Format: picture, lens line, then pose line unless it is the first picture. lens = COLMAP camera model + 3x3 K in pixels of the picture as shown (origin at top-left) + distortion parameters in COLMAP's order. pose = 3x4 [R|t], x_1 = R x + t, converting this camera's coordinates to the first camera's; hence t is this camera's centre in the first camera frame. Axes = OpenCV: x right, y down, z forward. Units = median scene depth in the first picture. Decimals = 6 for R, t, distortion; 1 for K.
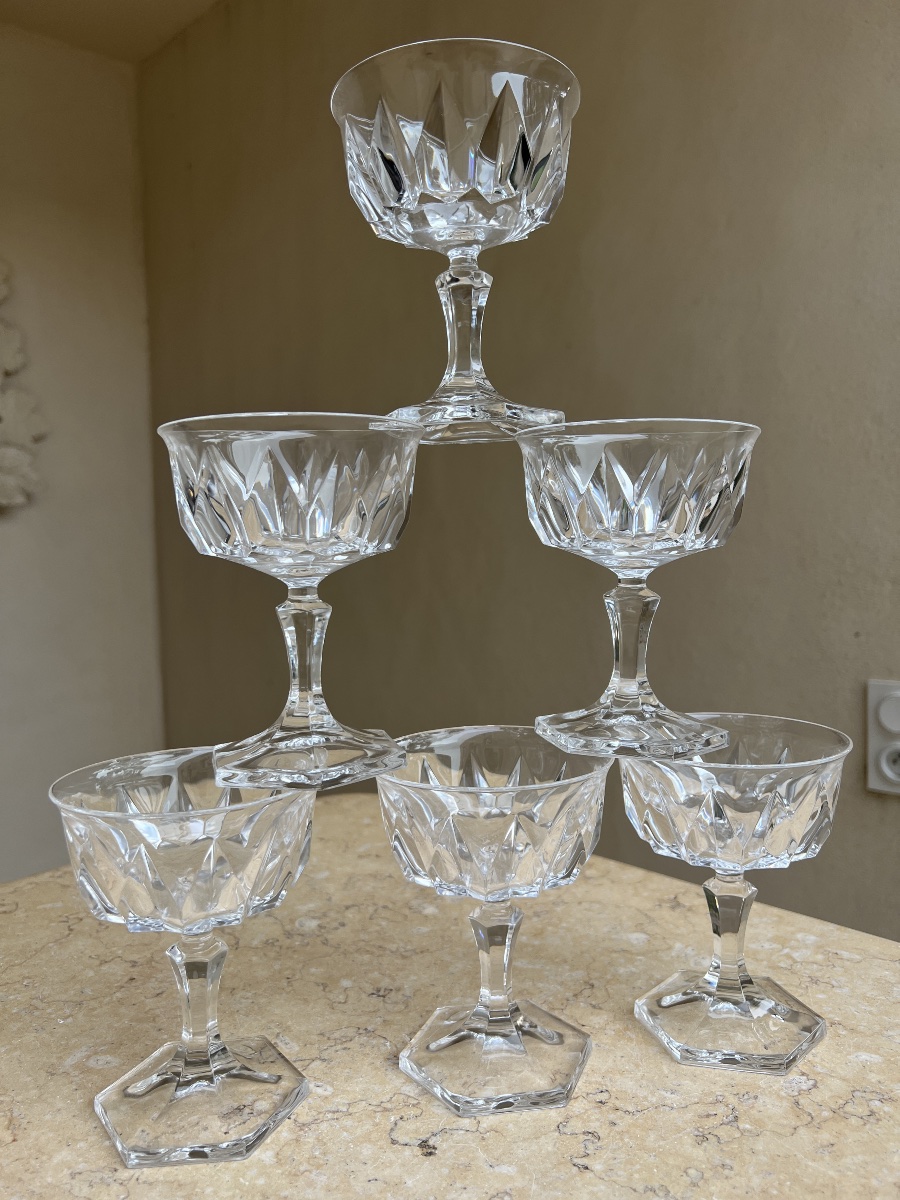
lens RADIAL K [[928.7, 0, 450.0], [0, 928.7, 600.0], [0, 0, 1]] dist [-0.006071, -0.001297]
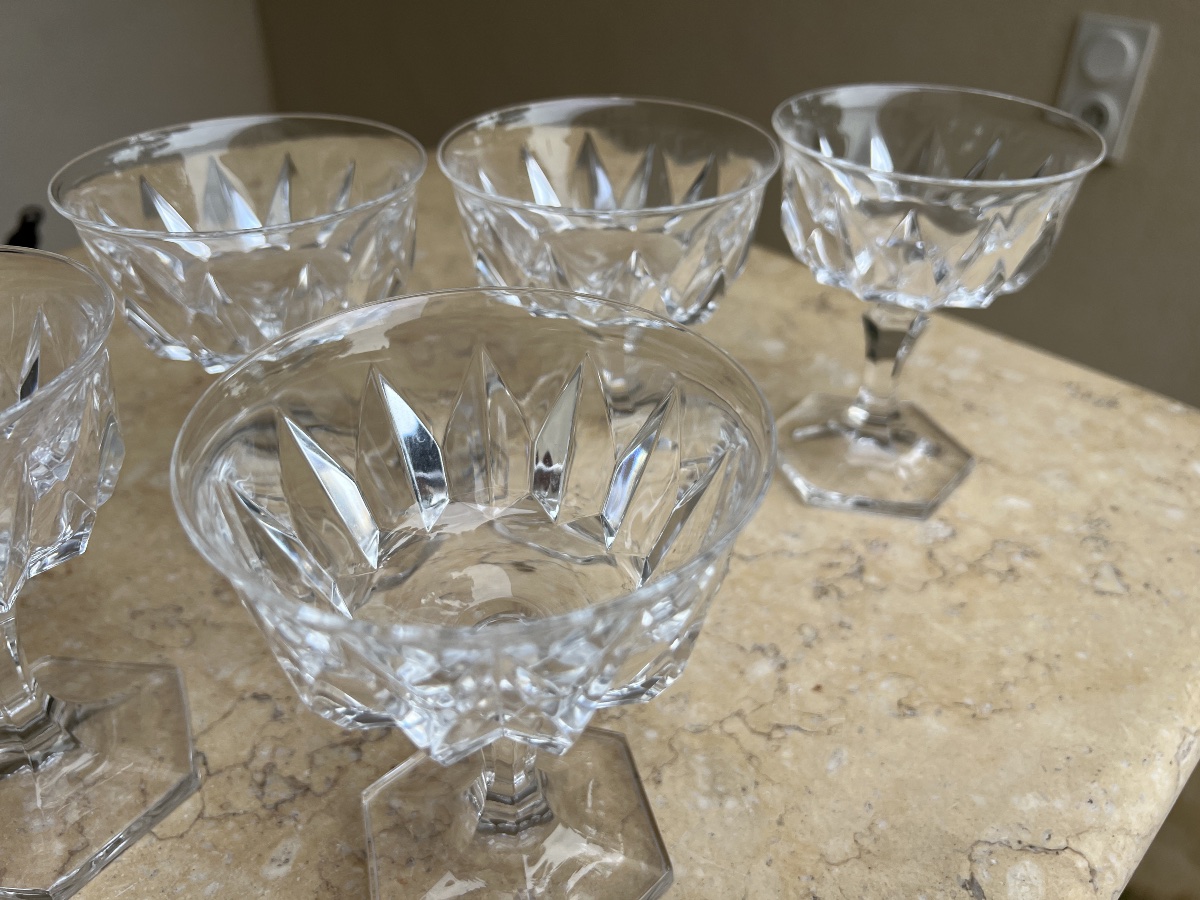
lens RADIAL K [[928.7, 0, 579.3], [0, 928.7, 455.5], [0, 0, 1]] dist [-0.006071, -0.001297]
pose [[0.999557, 0.029777, -0.000145, 0.026554], [-0.025274, 0.850950, 0.524639, -0.007226], [0.015745, -0.524403, 0.851325, 0.260196]]
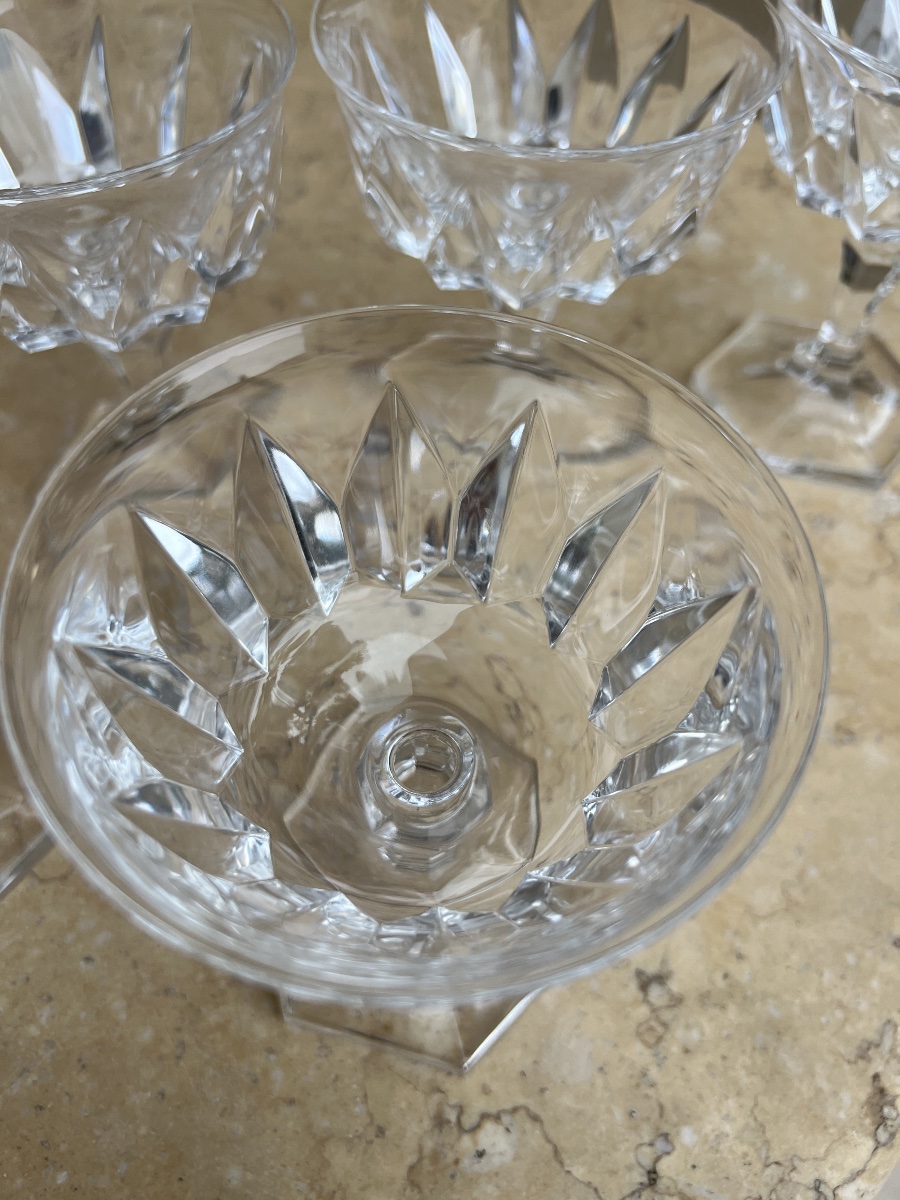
lens RADIAL K [[928.7, 0, 450.0], [0, 928.7, 600.0], [0, 0, 1]] dist [-0.006071, -0.001297]
pose [[0.998847, 0.041399, 0.024285, -0.013832], [-0.044835, 0.624203, 0.779975, -0.028757], [0.017132, -0.780164, 0.625340, 0.431319]]
